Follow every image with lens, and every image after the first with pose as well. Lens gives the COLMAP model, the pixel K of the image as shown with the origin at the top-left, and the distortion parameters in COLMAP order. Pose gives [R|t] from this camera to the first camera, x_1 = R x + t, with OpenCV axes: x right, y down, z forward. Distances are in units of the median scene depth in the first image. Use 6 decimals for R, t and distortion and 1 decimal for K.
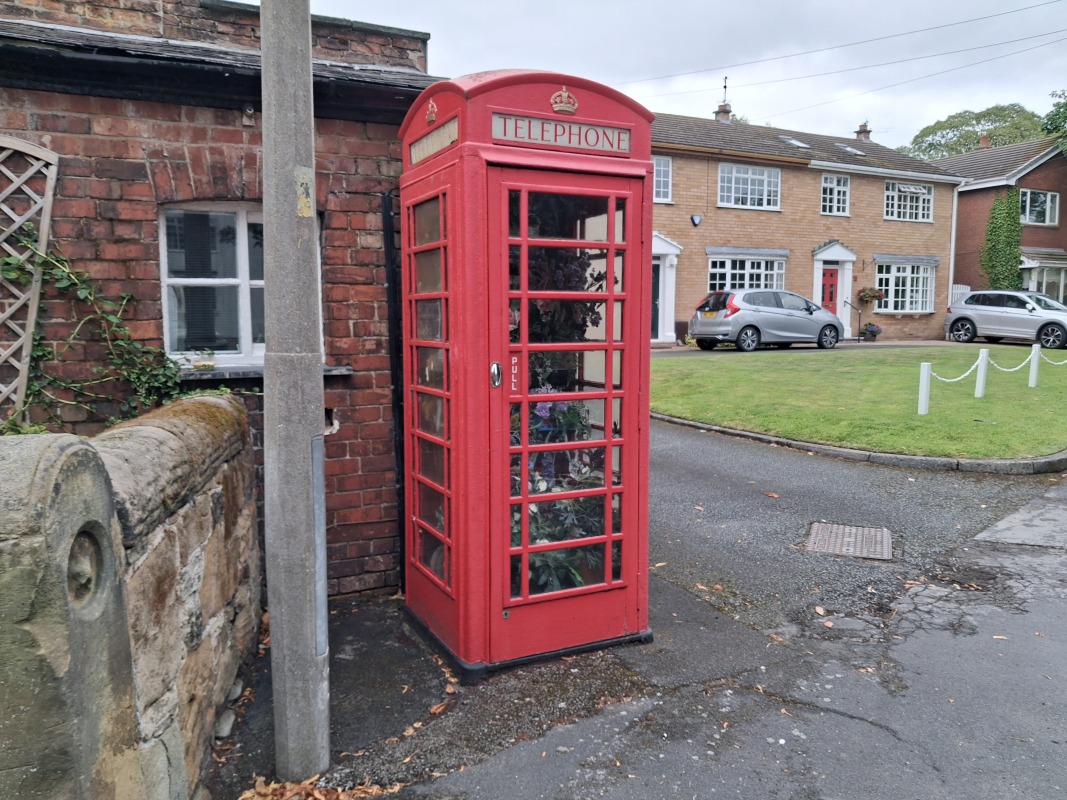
lens RADIAL K [[829.7, 0, 534.3], [0, 829.7, 396.4], [0, 0, 1]] dist [0.017194, -0.023211]
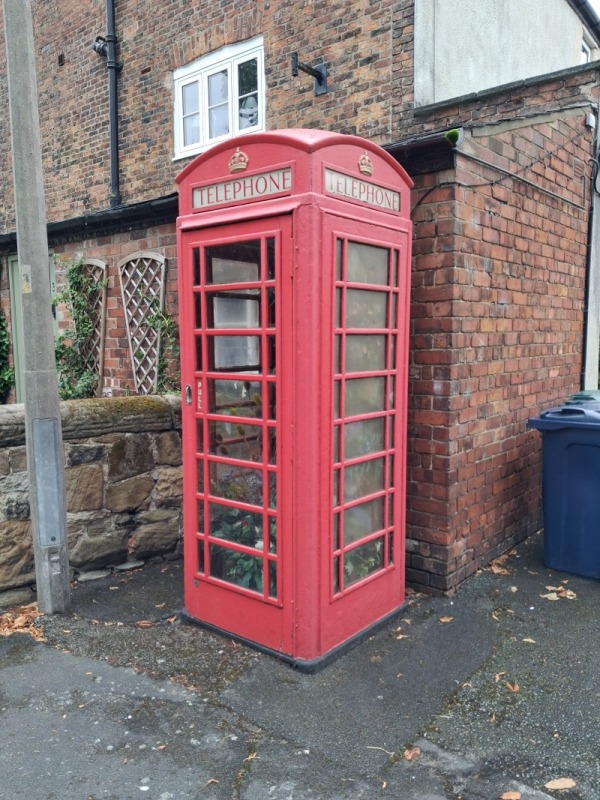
lens RADIAL K [[622.1, 0, 304.8], [0, 622.1, 406.0], [0, 0, 1]] dist [0.017194, -0.023211]
pose [[0.414875, 0.098140, -0.904570, 0.788197], [-0.080524, 0.994225, 0.070935, -0.080179], [0.906308, 0.043410, 0.420382, 0.663158]]
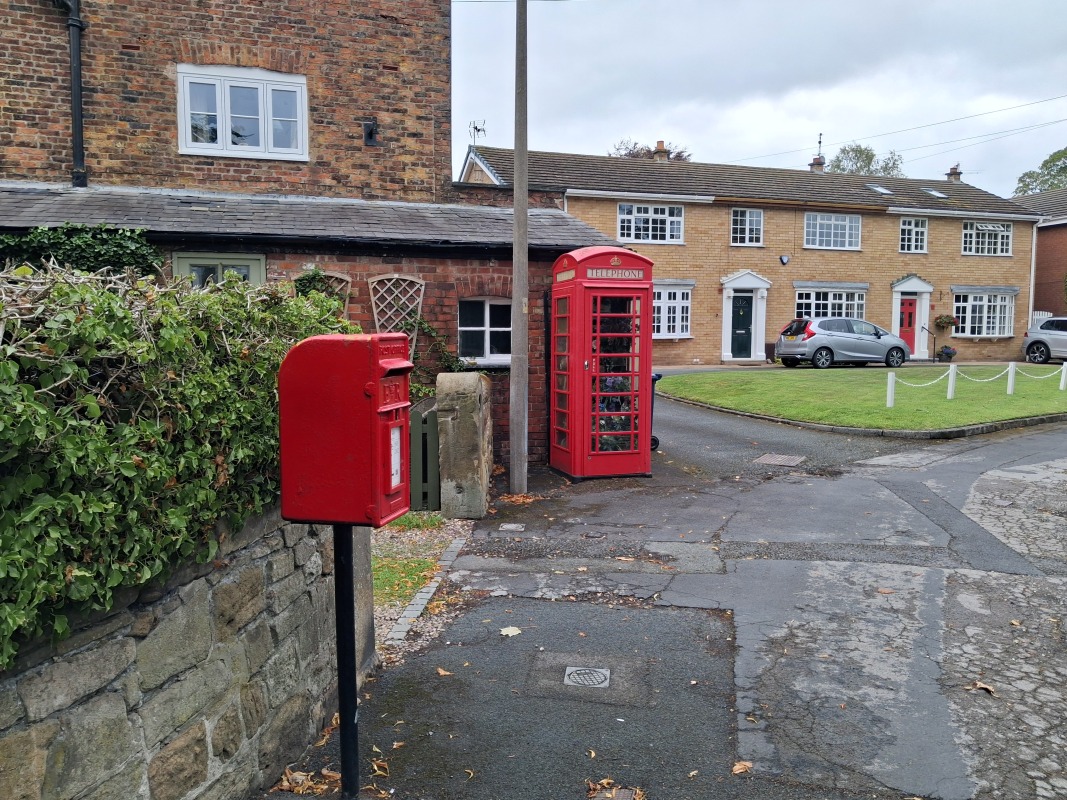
lens RADIAL K [[829.7, 0, 532.4], [0, 829.7, 399.2], [0, 0, 1]] dist [0.017194, -0.023211]
pose [[0.986666, 0.016564, -0.161911, 0.186153], [-0.019808, 0.999634, -0.018442, 0.117359], [0.161546, 0.021403, 0.986633, -1.437834]]
